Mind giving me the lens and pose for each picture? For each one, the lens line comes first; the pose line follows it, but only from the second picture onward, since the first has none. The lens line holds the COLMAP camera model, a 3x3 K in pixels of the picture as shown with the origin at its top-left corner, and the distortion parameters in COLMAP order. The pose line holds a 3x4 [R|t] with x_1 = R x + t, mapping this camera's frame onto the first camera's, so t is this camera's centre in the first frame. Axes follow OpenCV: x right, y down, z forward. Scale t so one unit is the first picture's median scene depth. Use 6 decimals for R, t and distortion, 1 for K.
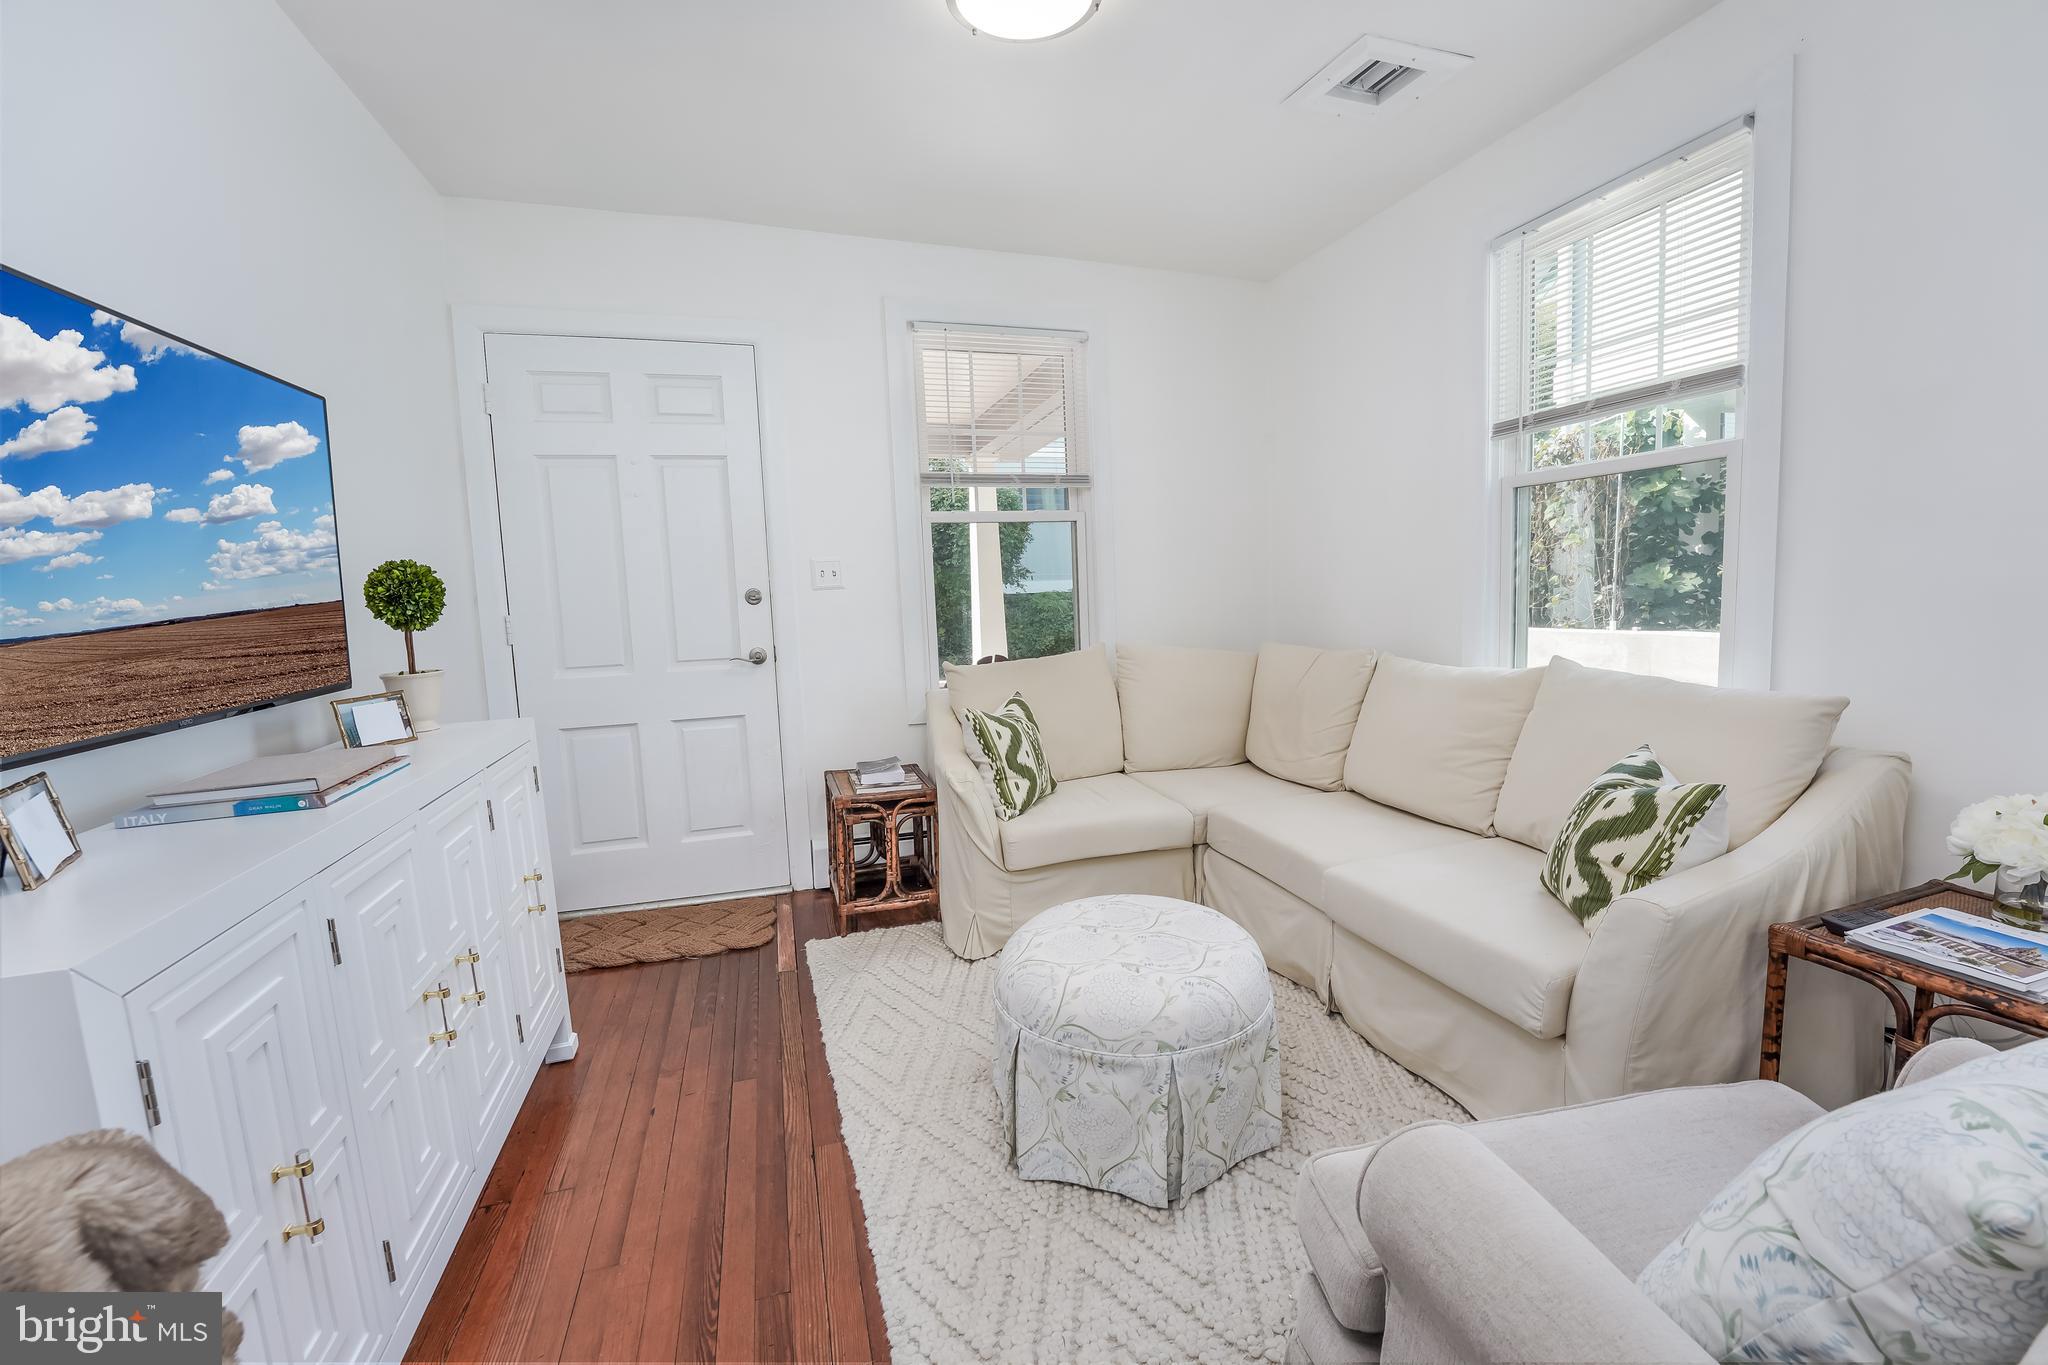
lens RADIAL K [[836.9, 0, 1024.0], [0, 836.9, 682.5], [0, 0, 1]] dist [-0.023221, 0.000736]
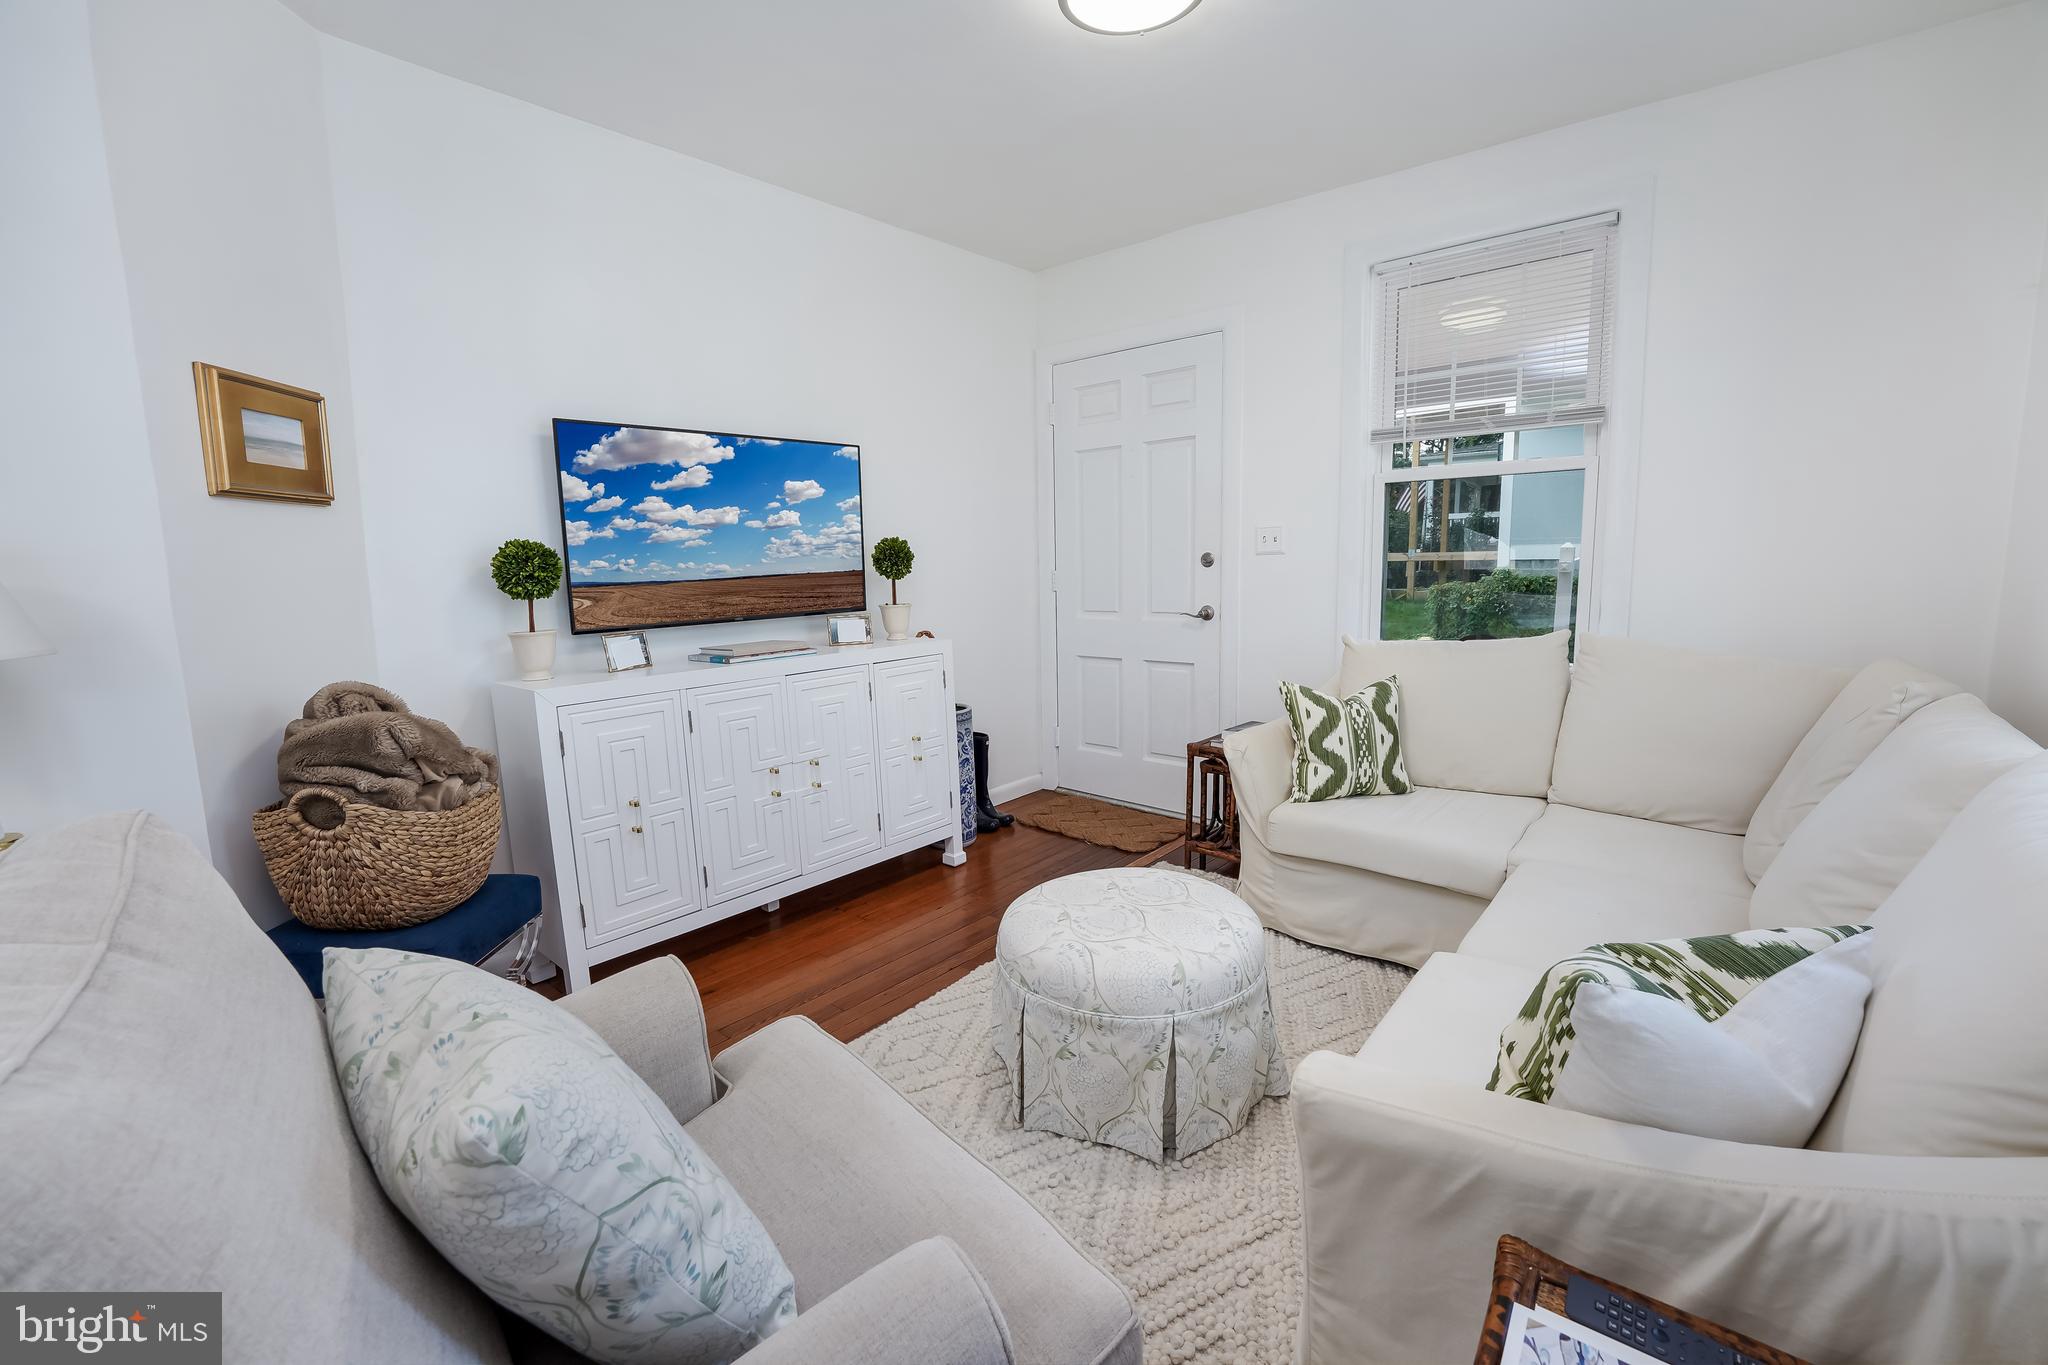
lens RADIAL K [[836.9, 0, 1024.0], [0, 836.9, 682.5], [0, 0, 1]] dist [-0.023221, 0.000736]
pose [[0.522285, 0.145164, -0.840325, 0.595604], [-0.092340, 0.989238, 0.113496, -0.050711], [0.847757, 0.018318, 0.530068, 0.223977]]
